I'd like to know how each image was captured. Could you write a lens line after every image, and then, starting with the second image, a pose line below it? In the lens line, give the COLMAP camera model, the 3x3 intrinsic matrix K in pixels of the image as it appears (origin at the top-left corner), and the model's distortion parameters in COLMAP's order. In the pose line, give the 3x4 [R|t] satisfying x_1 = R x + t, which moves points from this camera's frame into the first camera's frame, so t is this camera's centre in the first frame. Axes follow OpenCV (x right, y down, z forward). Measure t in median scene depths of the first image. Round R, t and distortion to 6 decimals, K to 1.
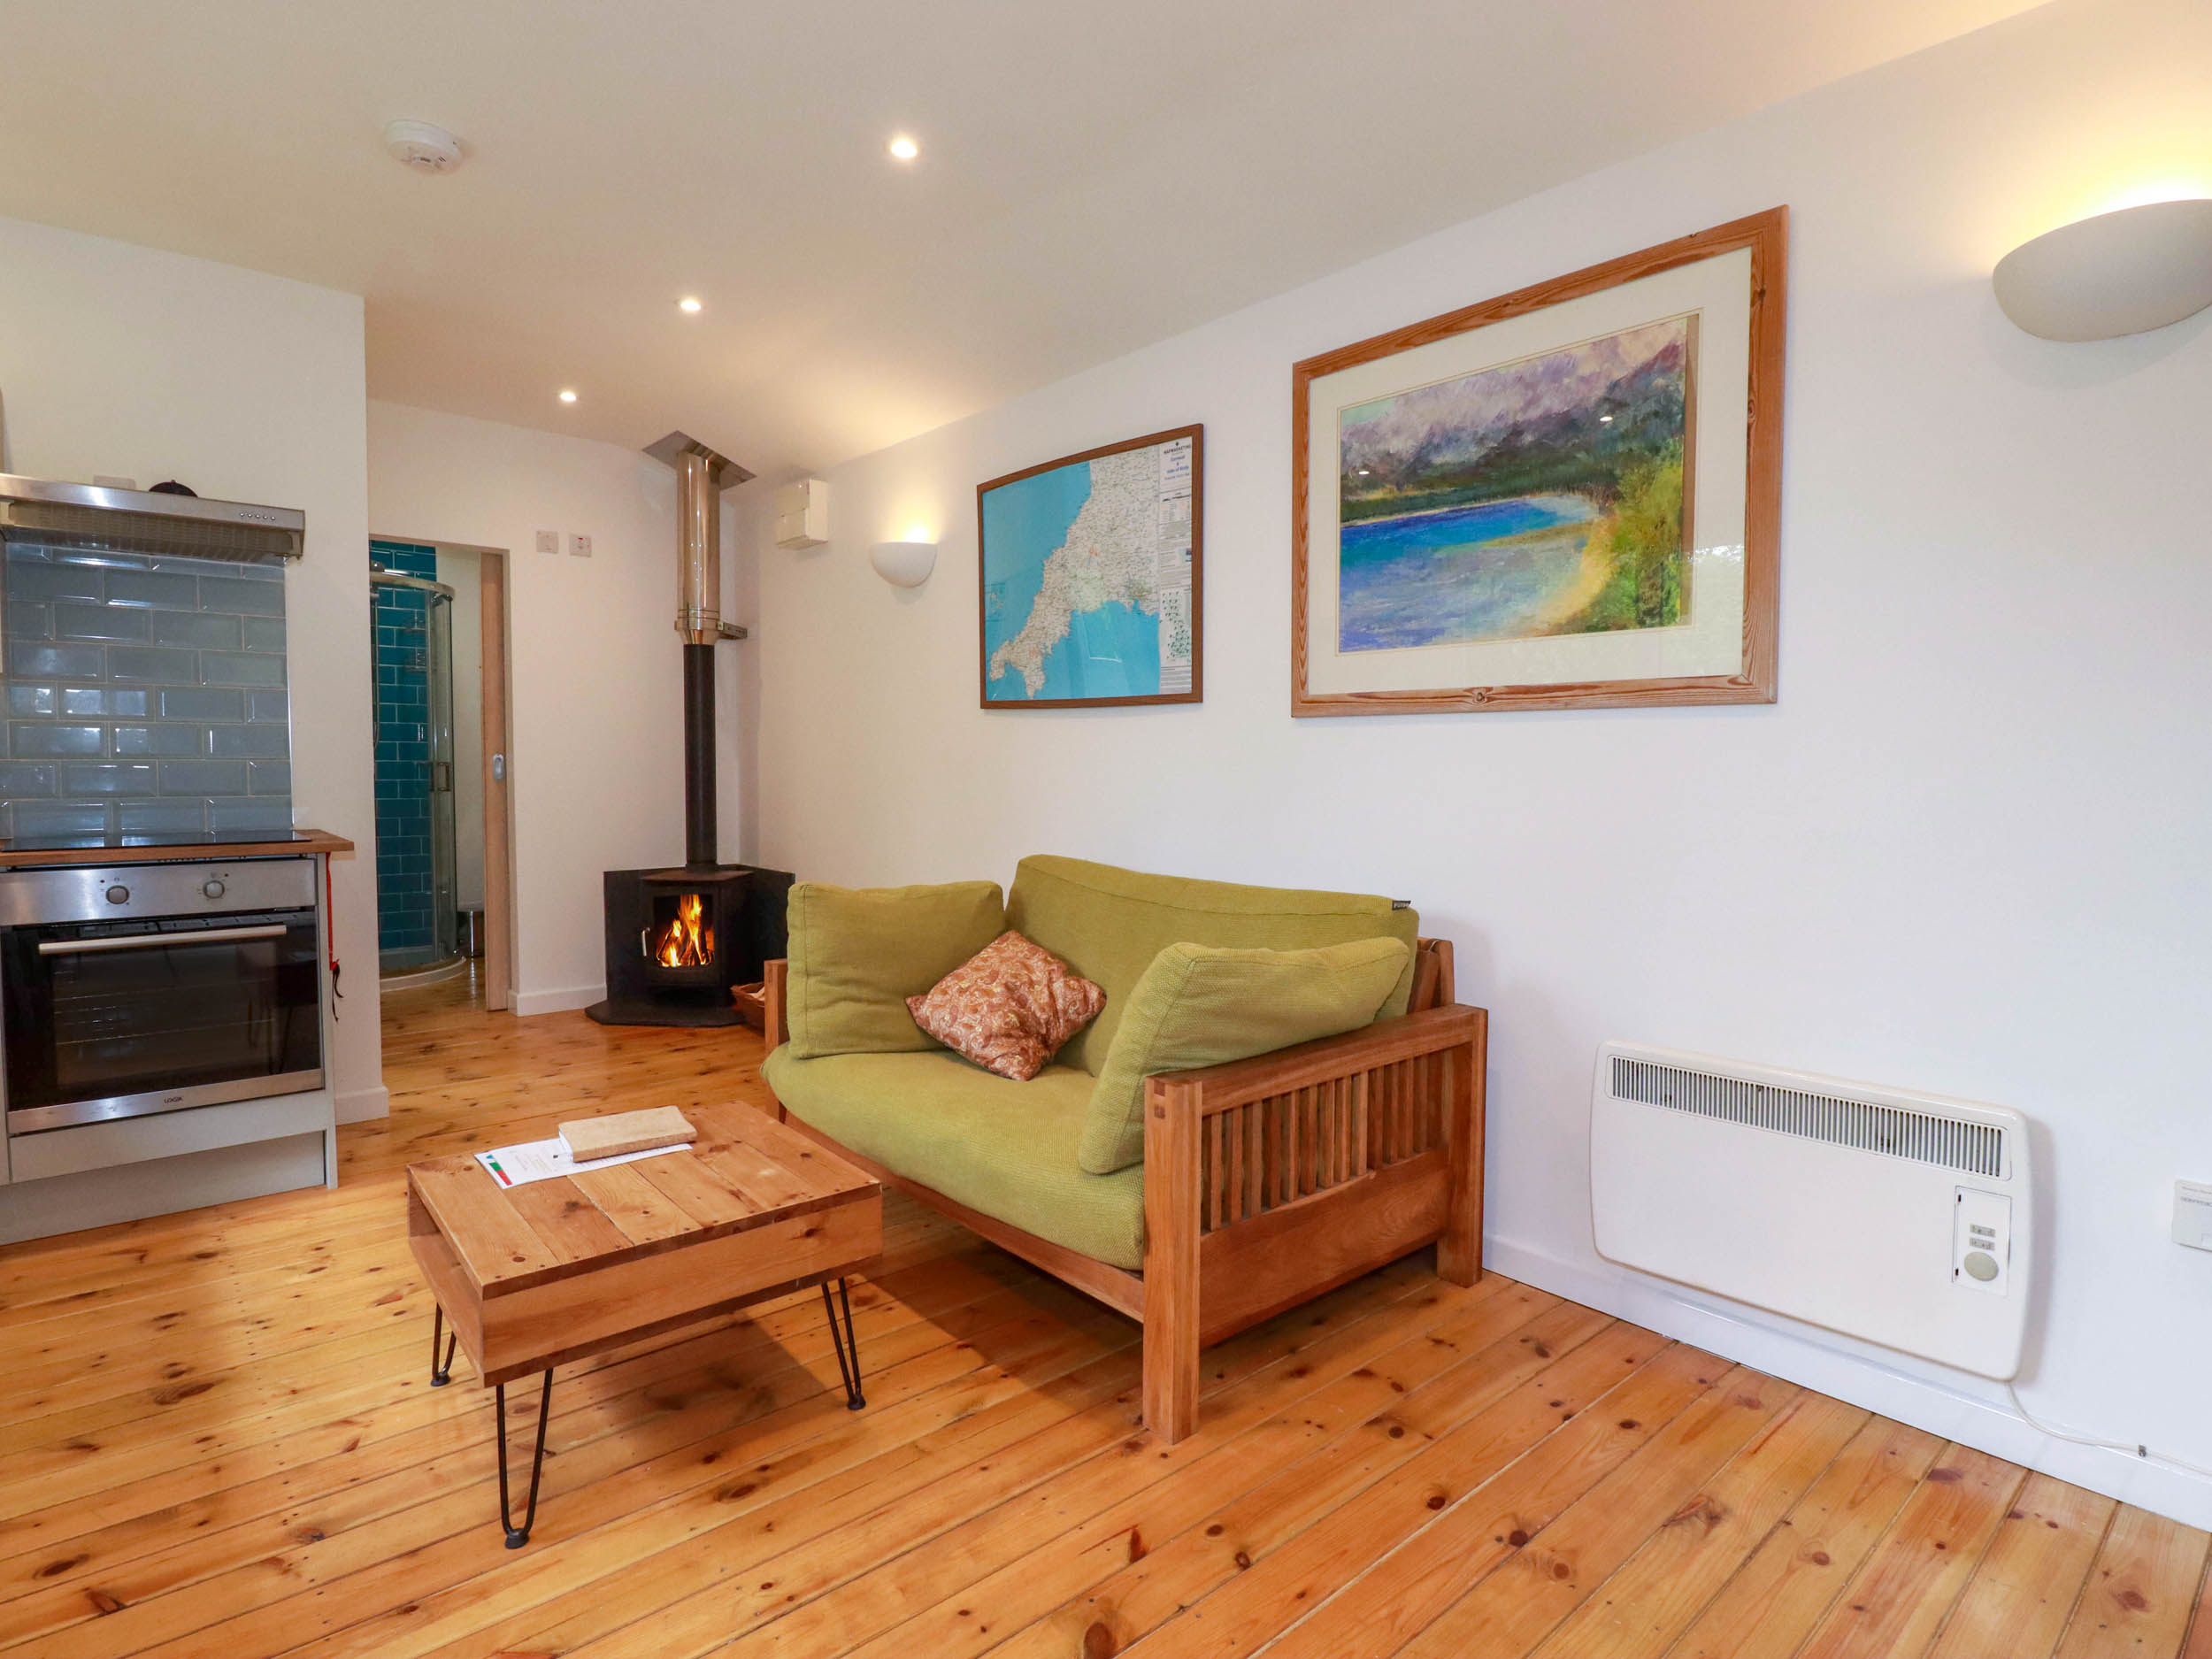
lens RADIAL K [[1150.6, 0, 1112.1], [0, 1150.6, 815.7], [0, 0, 1]] dist [0.000248, -0.013130]
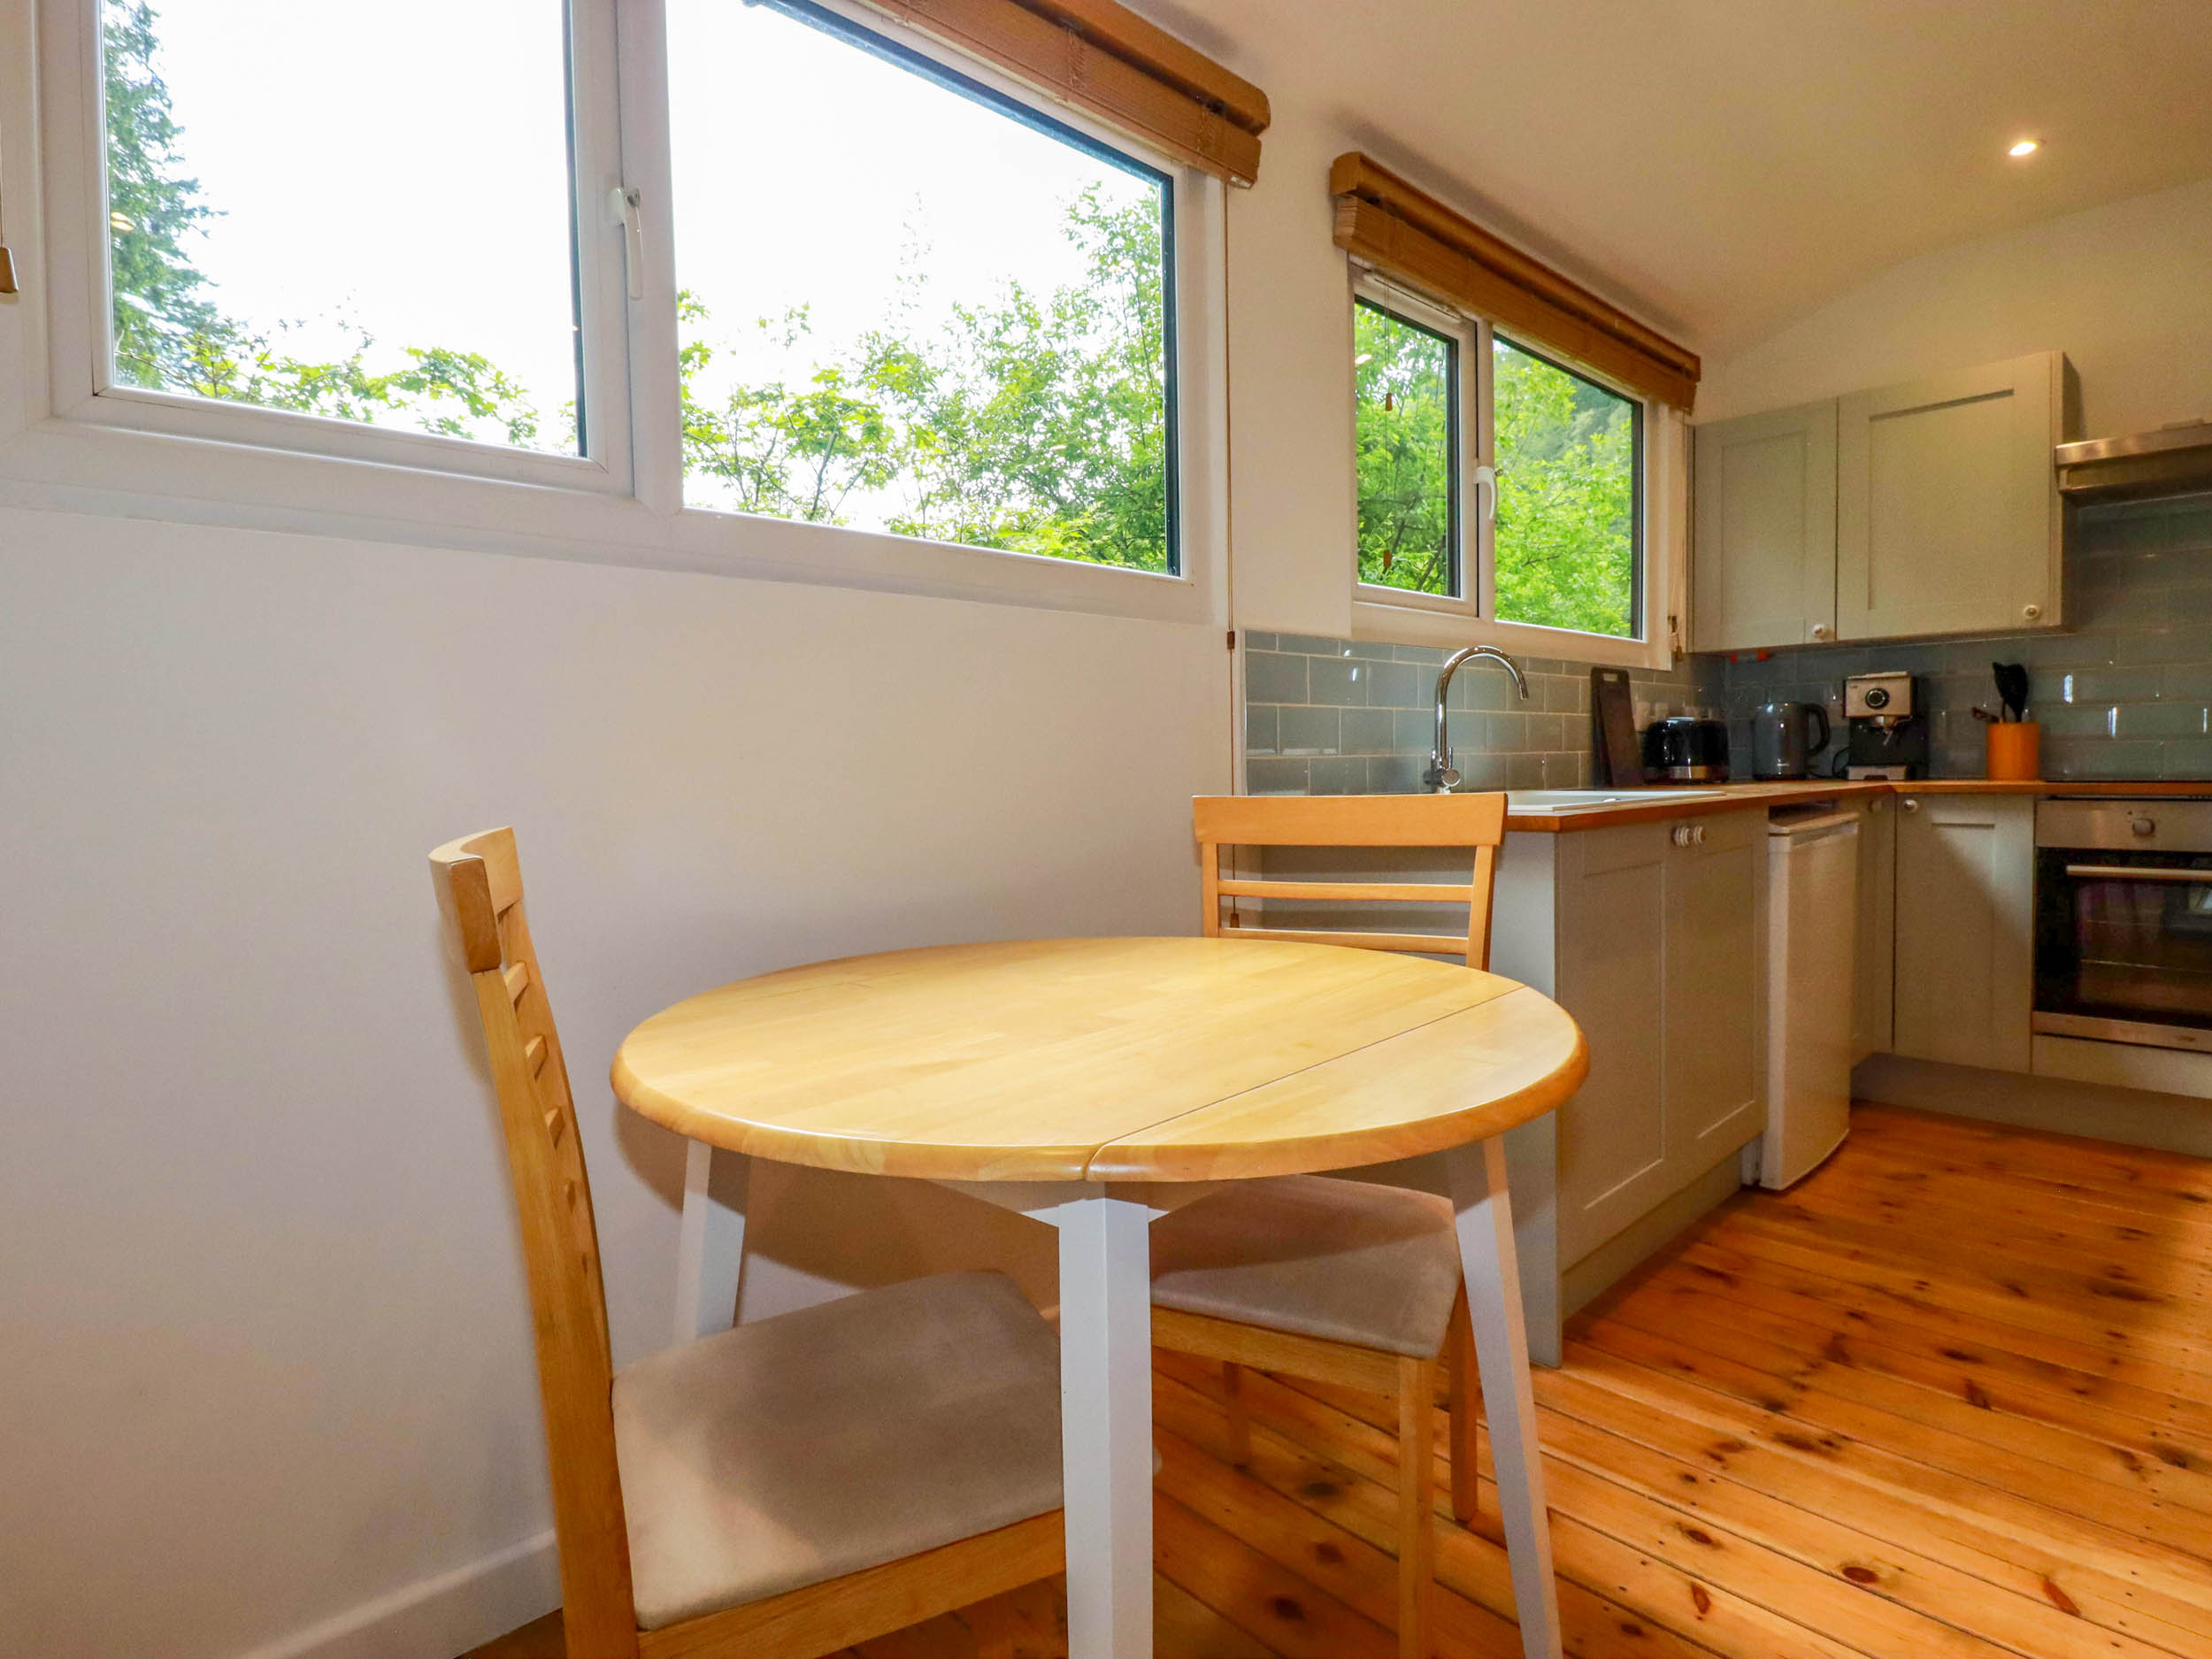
lens RADIAL K [[1150.6, 0, 1112.1], [0, 1150.6, 815.7], [0, 0, 1]] dist [0.000248, -0.013130]
pose [[0.037293, 0.039141, -0.998538, 0.129738], [-0.029819, 0.998831, 0.038039, 0.050135], [0.998859, 0.028356, 0.038417, 0.030411]]
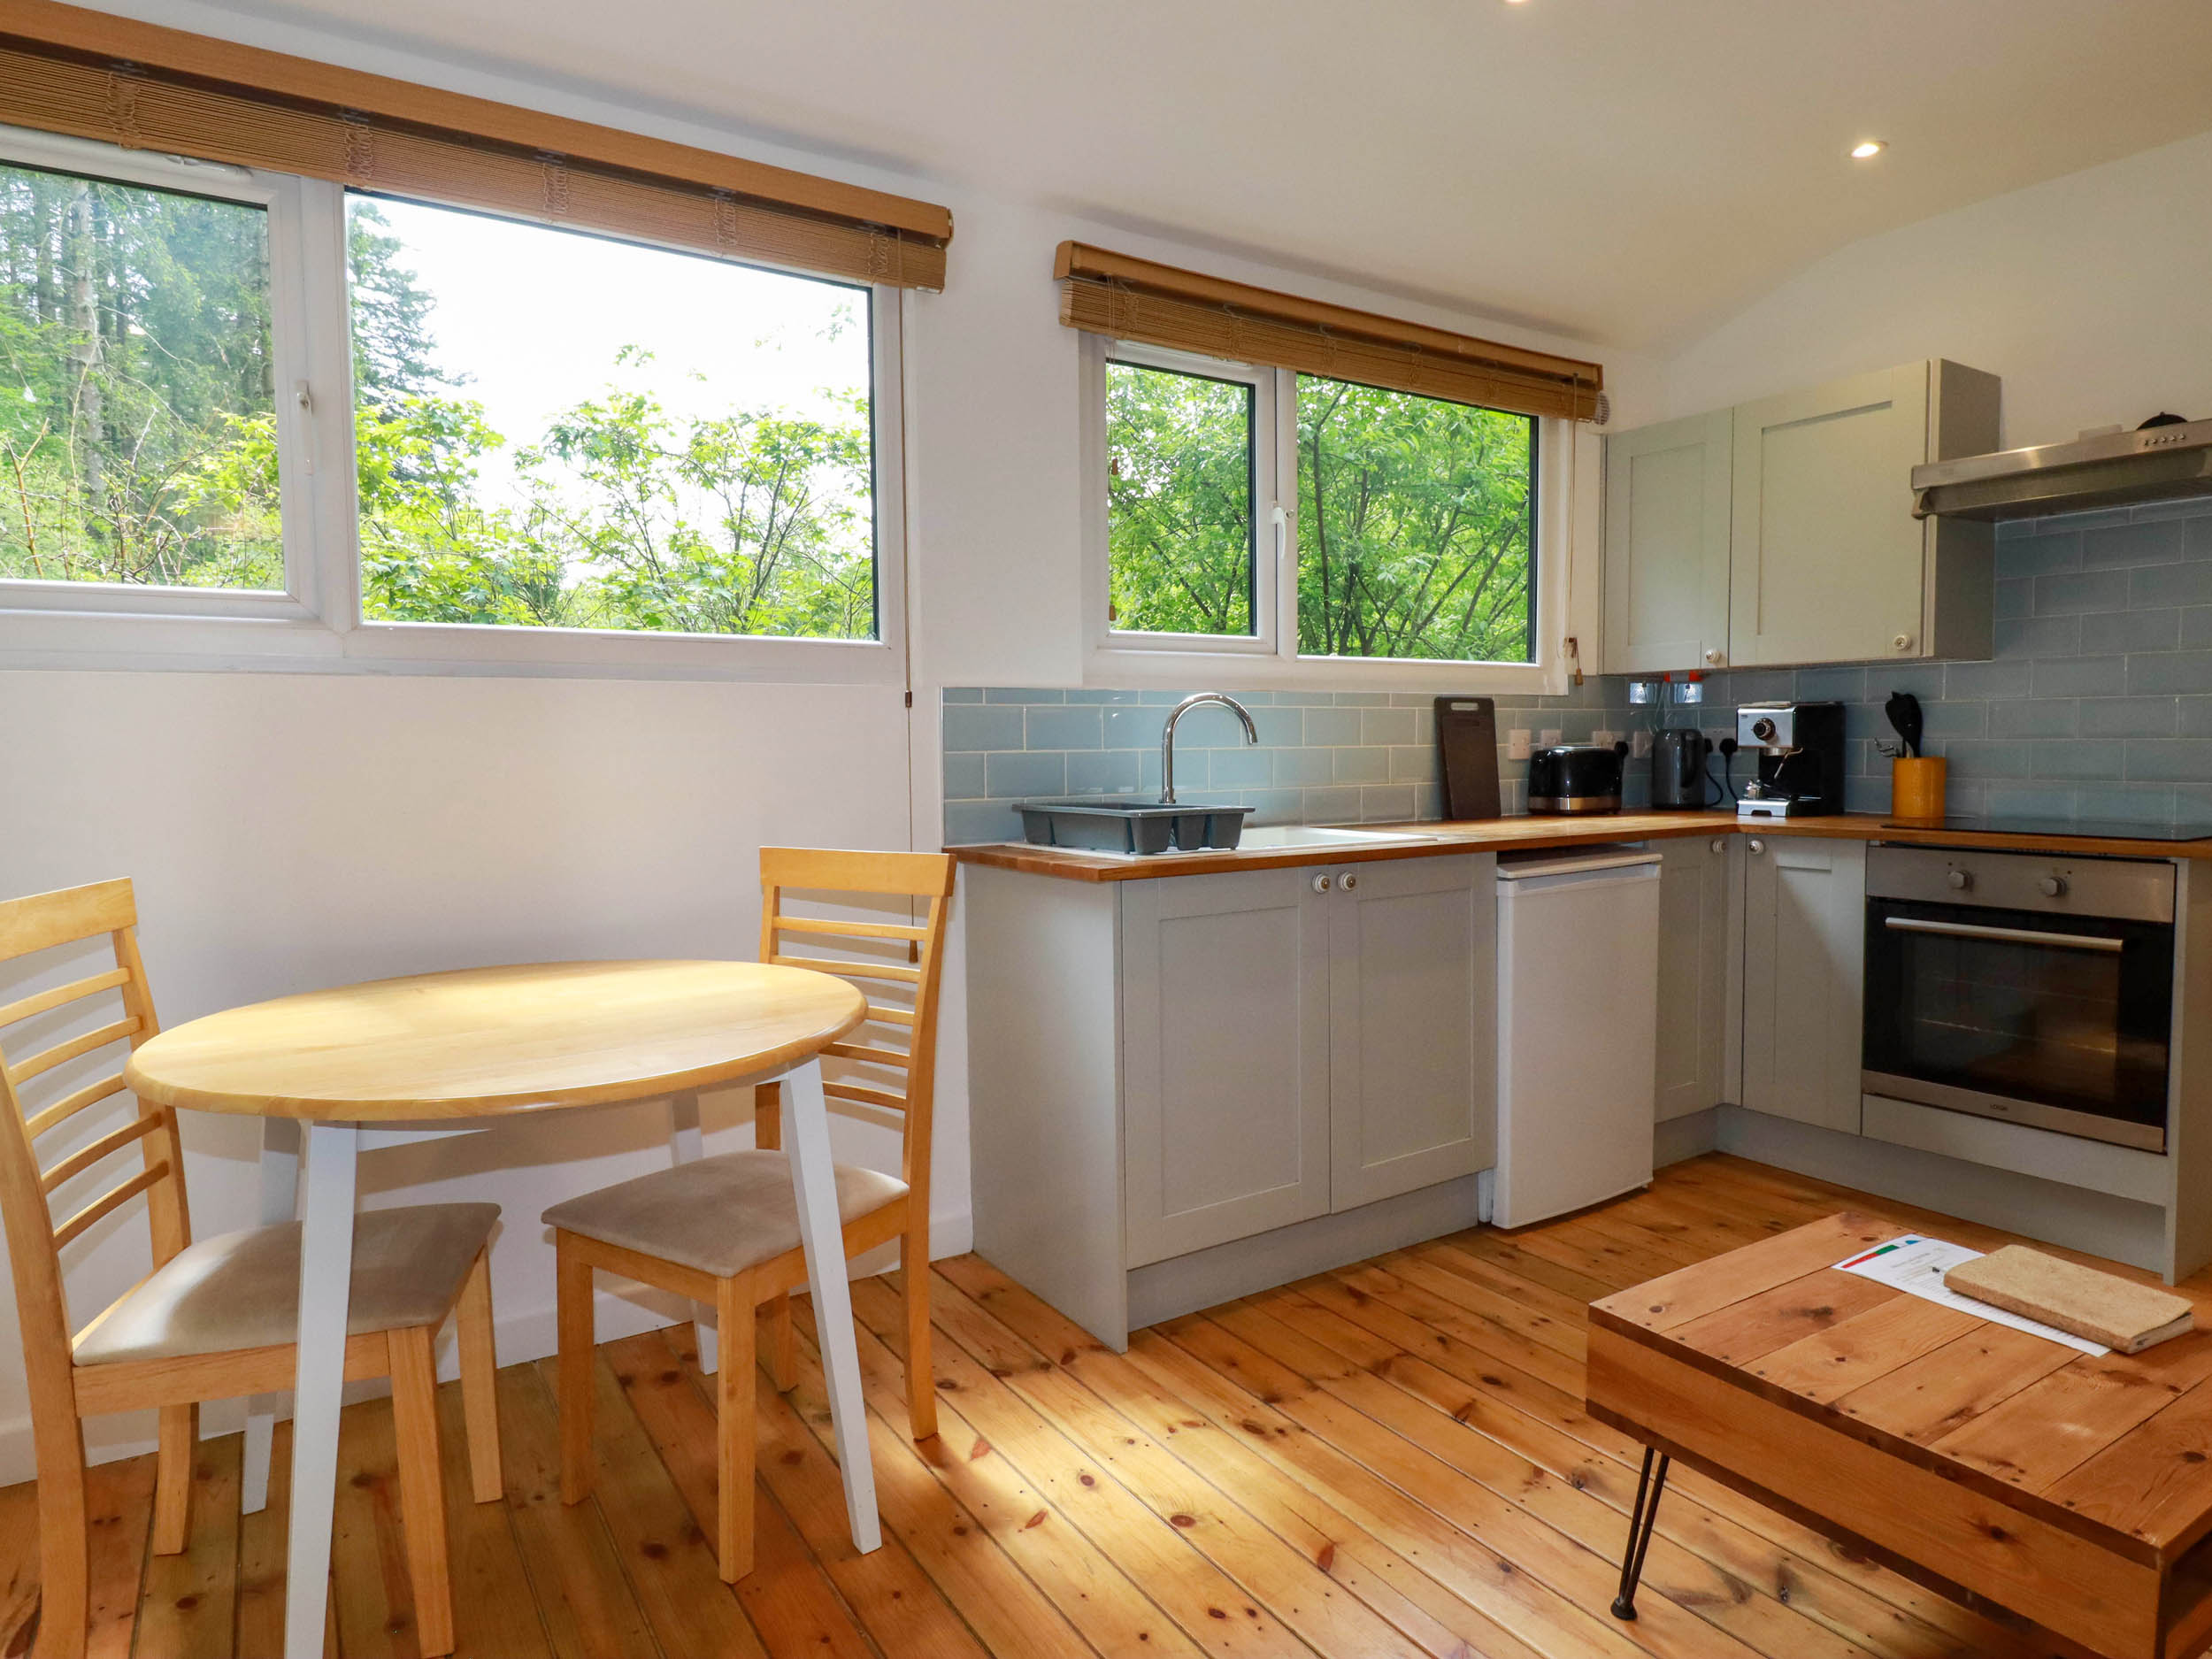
lens RADIAL K [[1297.8, 0, 1120.3], [0, 1297.8, 823.0], [0, 0, 1]] dist [-0.000270, -0.000974]
pose [[-0.139624, 0.056357, -0.988599, 0.330146], [-0.039005, 0.997291, 0.062362, -0.020437], [0.989436, 0.047268, -0.137048, 0.468263]]
